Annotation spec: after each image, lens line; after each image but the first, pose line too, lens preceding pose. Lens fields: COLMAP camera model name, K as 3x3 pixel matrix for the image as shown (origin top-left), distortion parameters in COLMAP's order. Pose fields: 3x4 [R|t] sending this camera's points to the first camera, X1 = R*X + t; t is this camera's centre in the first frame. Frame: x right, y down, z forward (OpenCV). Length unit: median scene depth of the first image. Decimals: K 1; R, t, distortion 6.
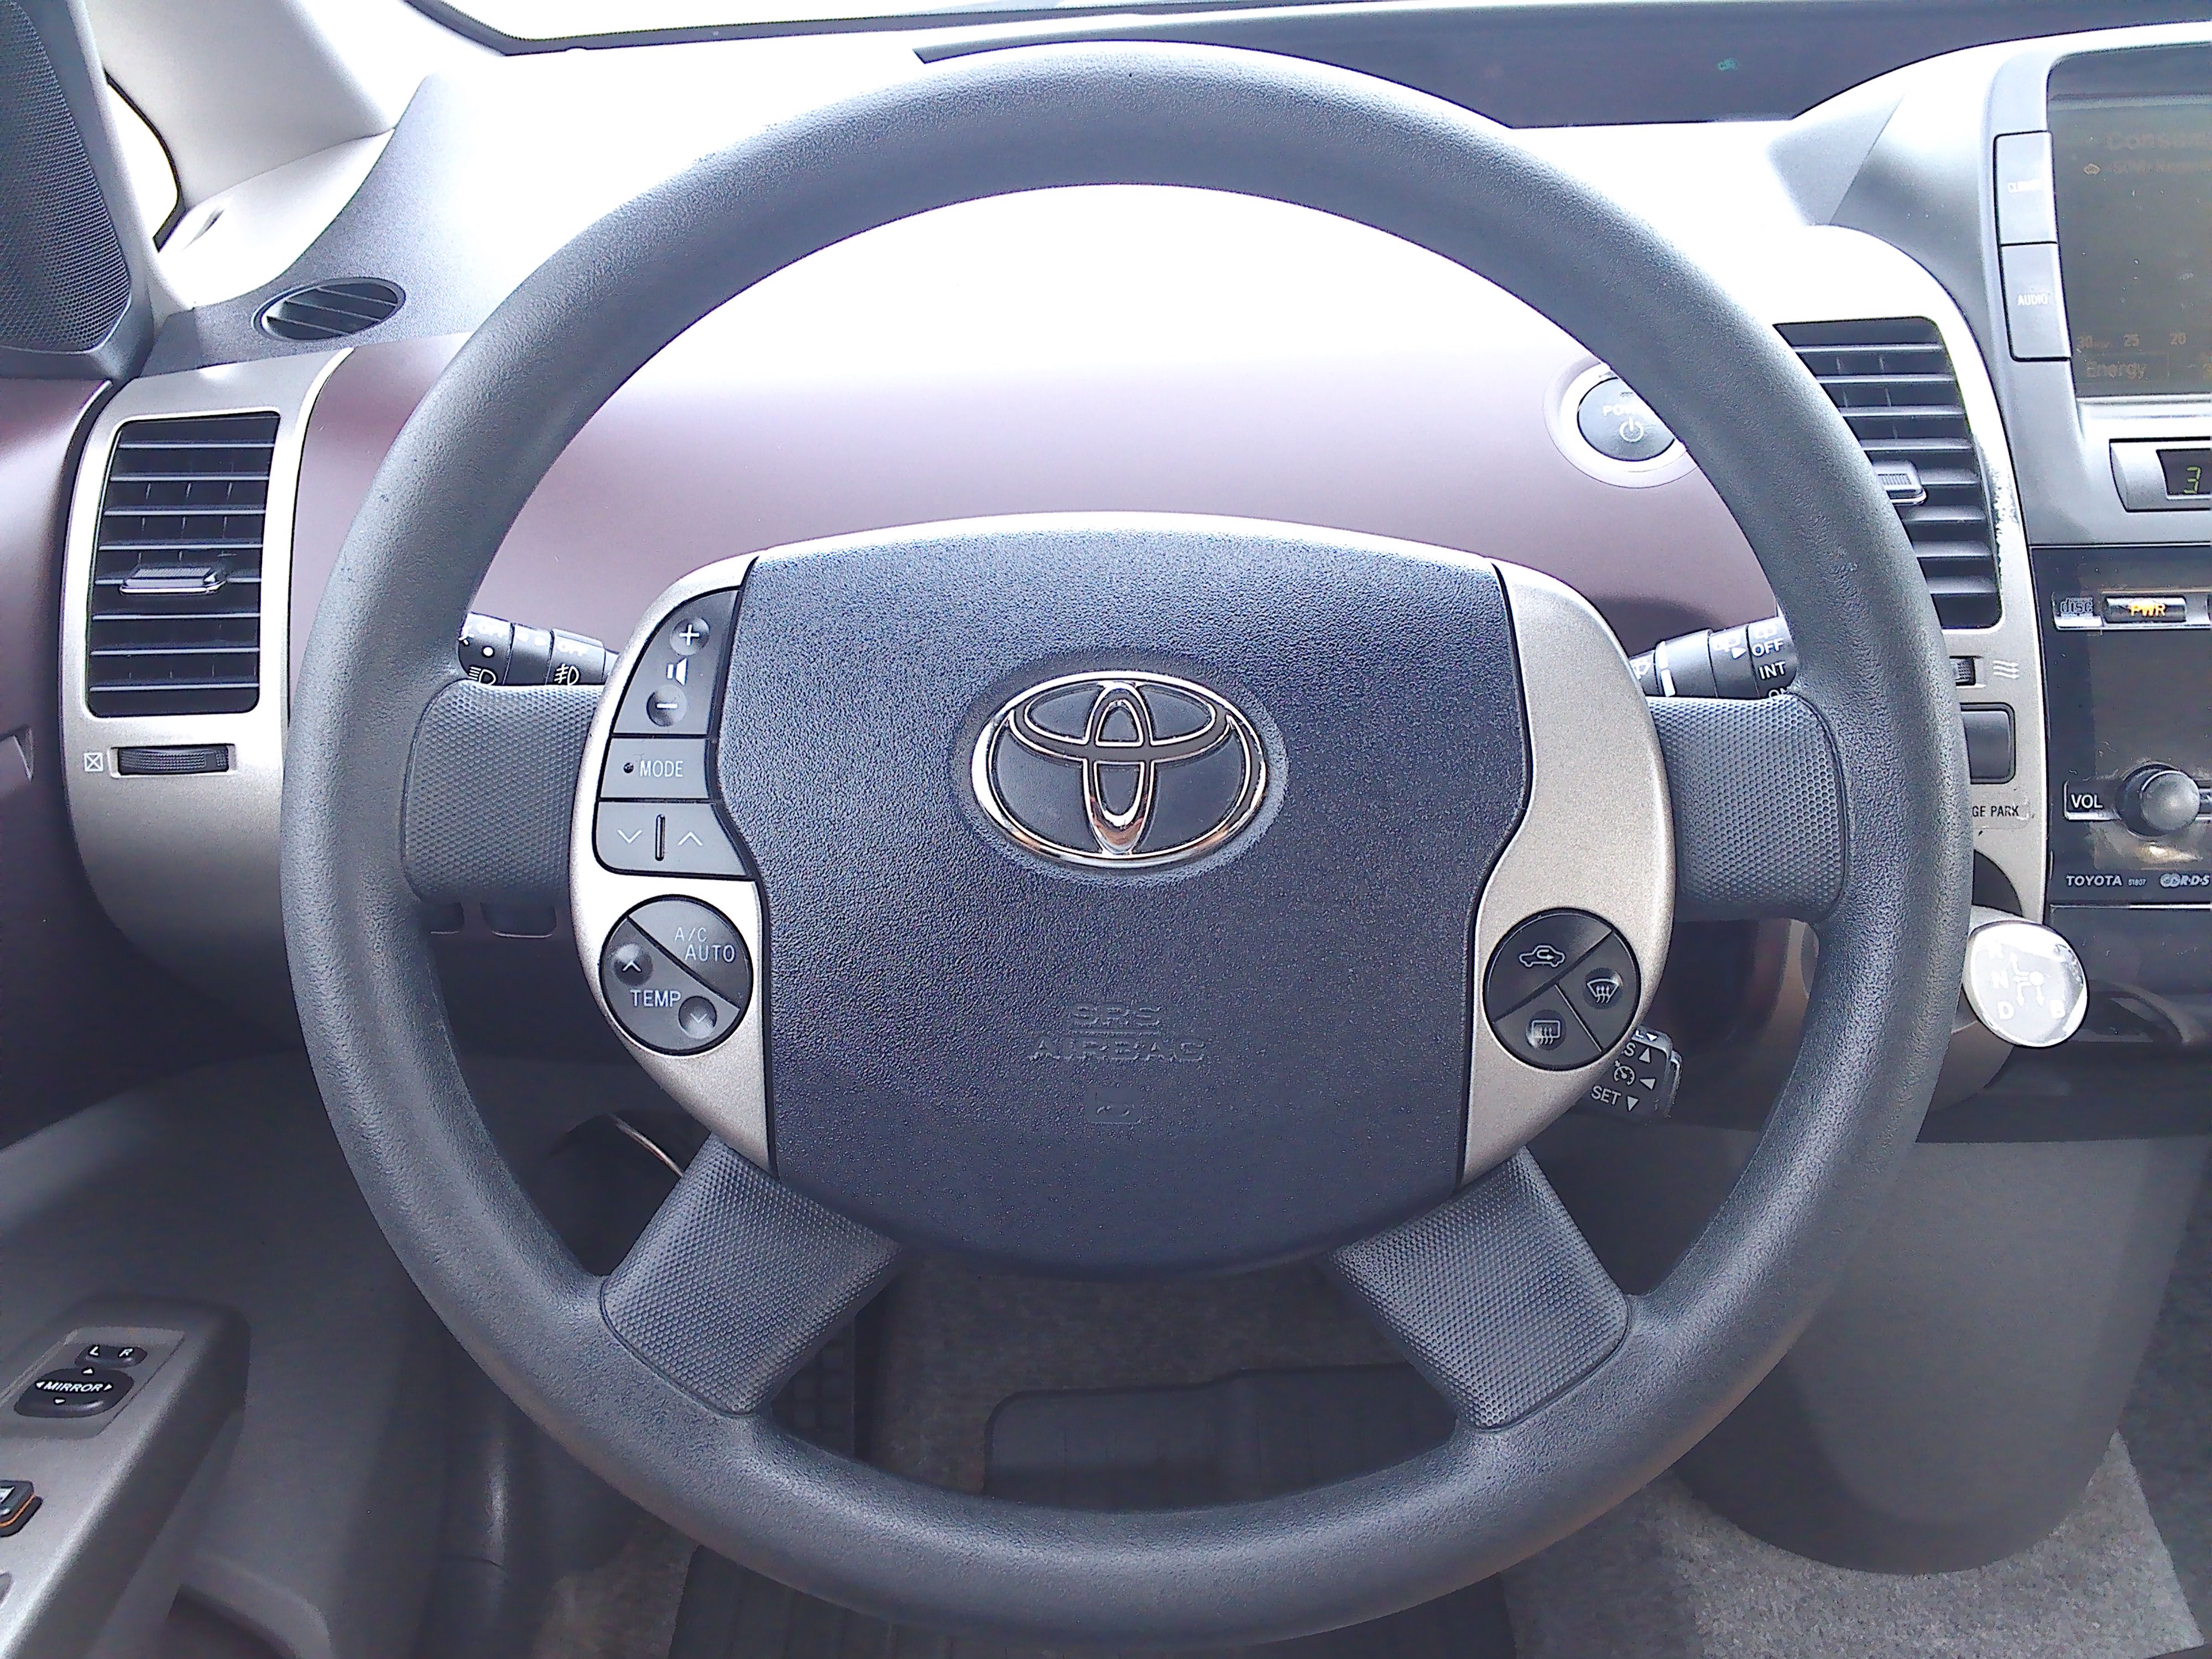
lens RADIAL K [[1717.0, 0, 1106.0], [0, 1717.0, 829.5], [0, 0, 1]] dist [0.043627, -0.068760]
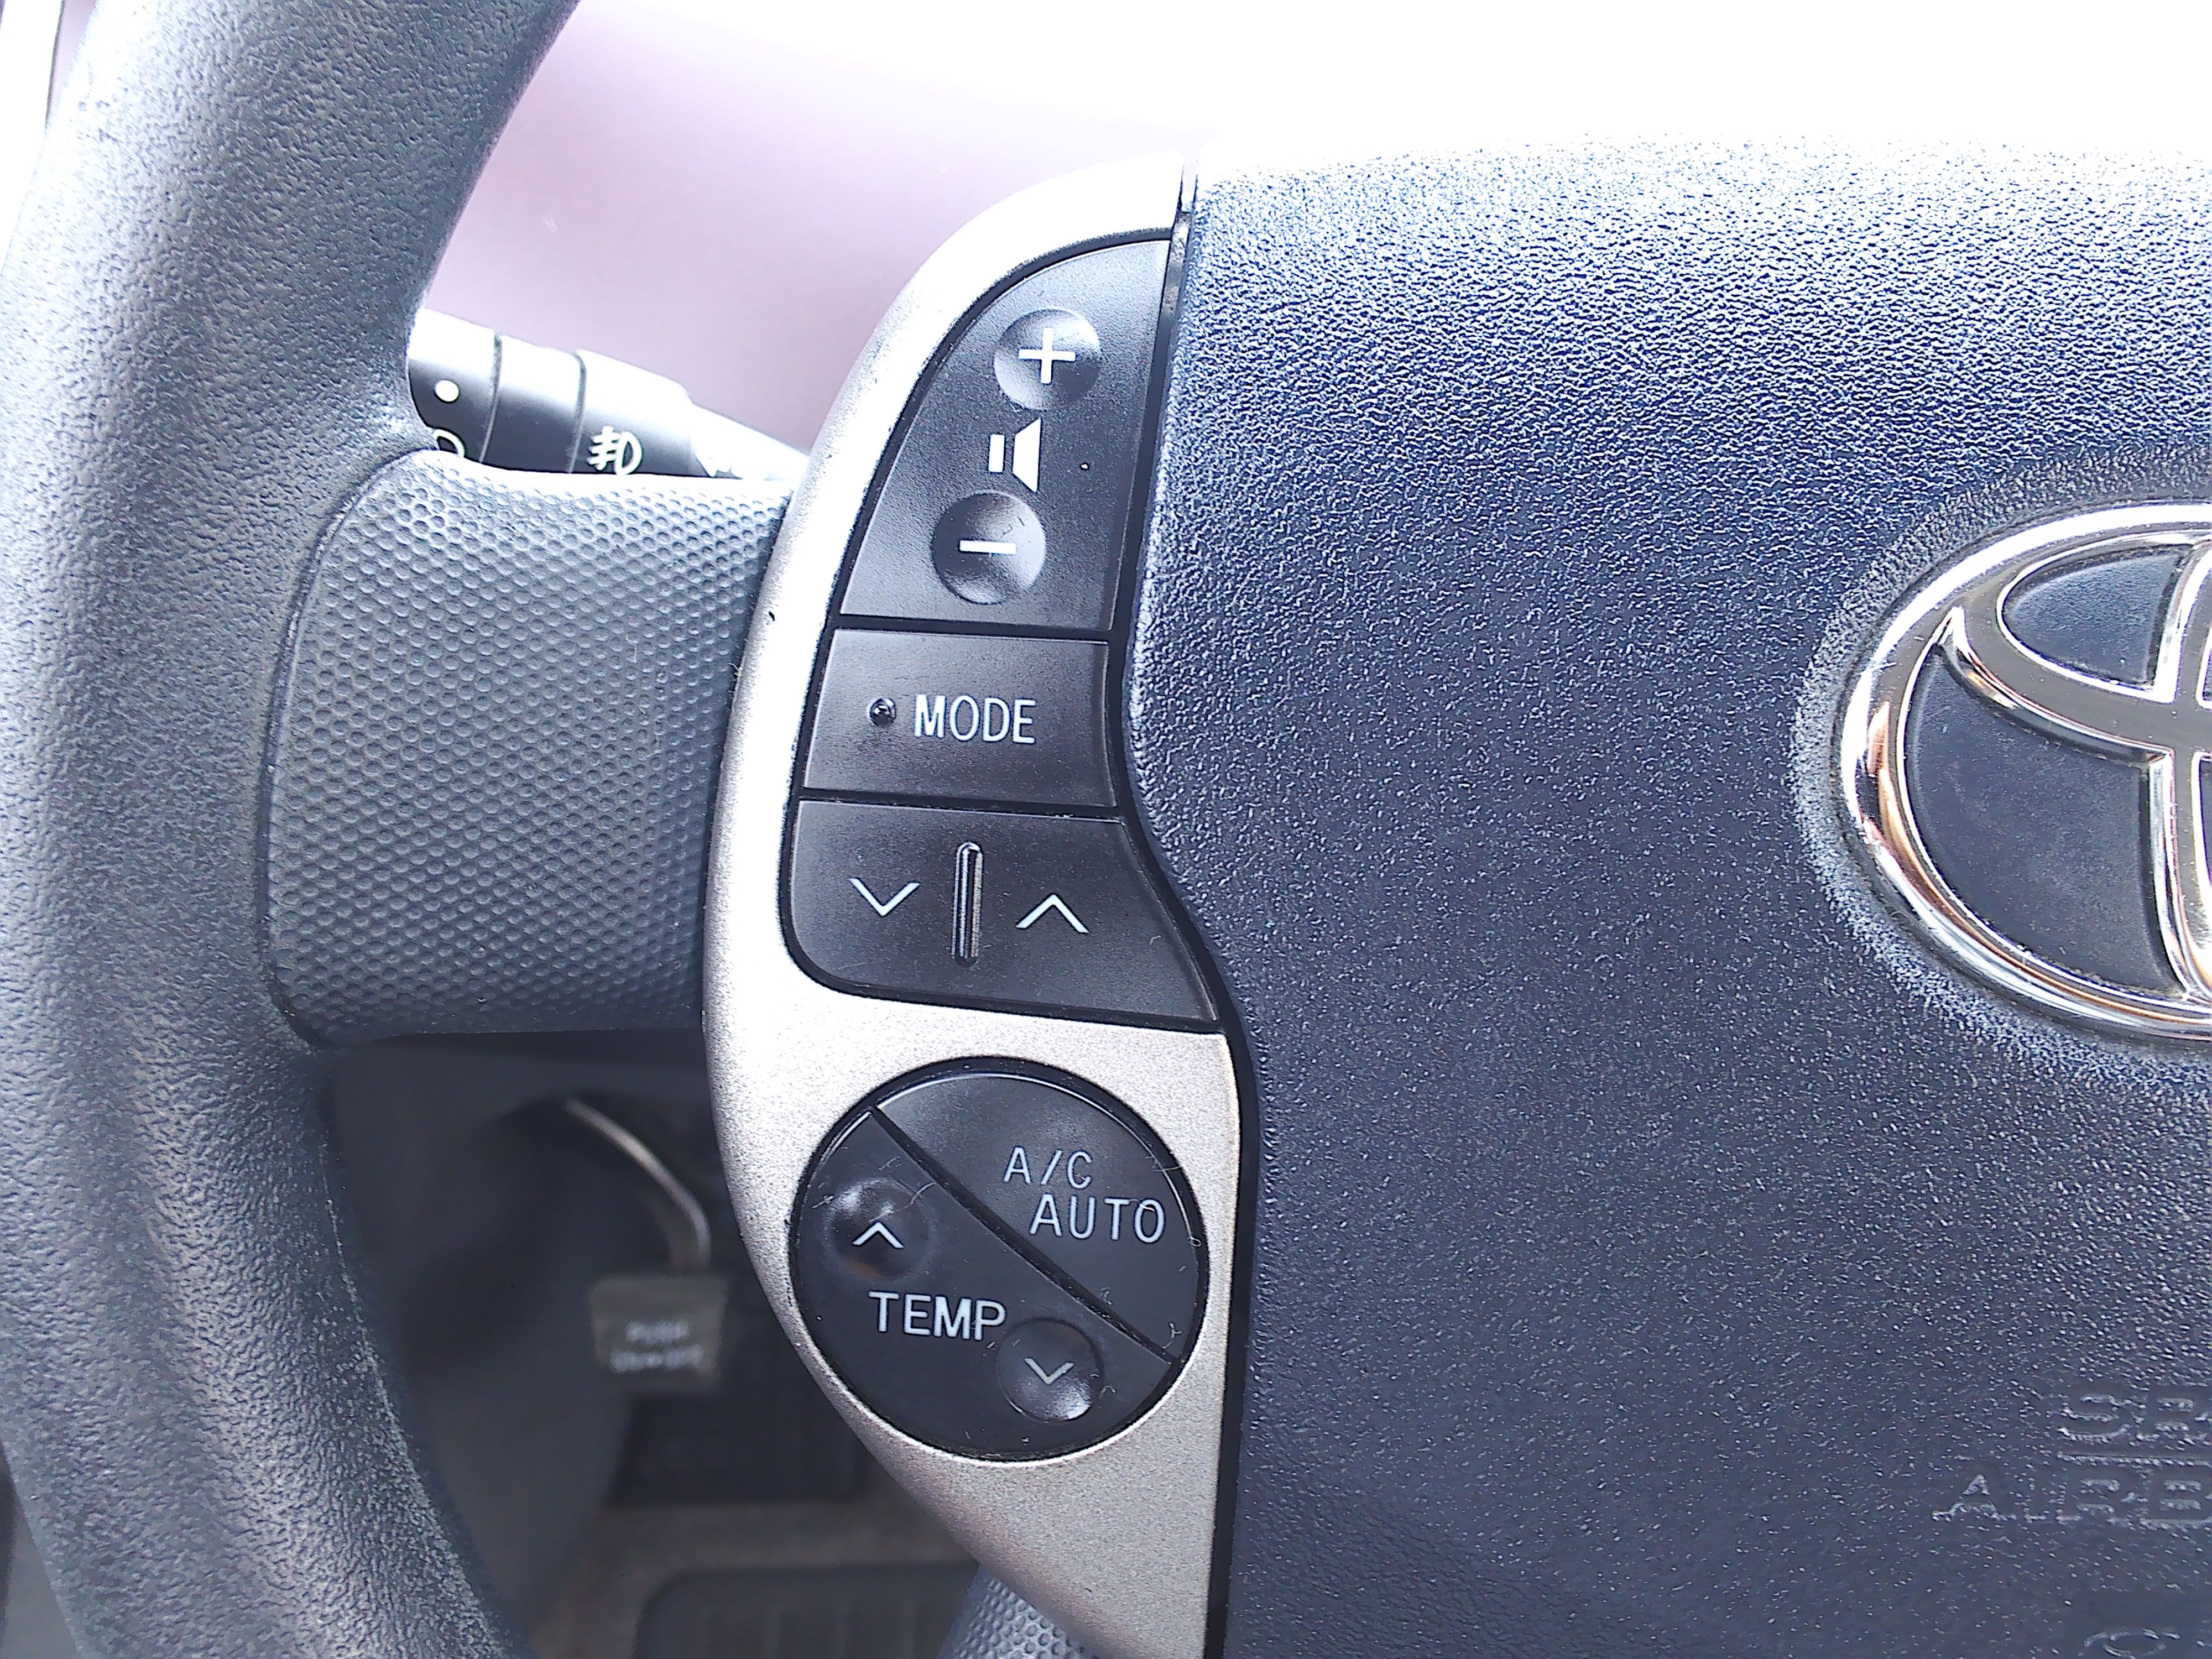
lens RADIAL K [[1816.9, 0, 1106.0], [0, 1816.9, 829.5], [0, 0, 1]] dist [0.074305, -0.133590]
pose [[0.998185, 0.033567, 0.049991, -0.248451], [-0.038225, 0.994711, 0.095339, -0.049836], [-0.046526, -0.097077, 0.994189, 0.605716]]
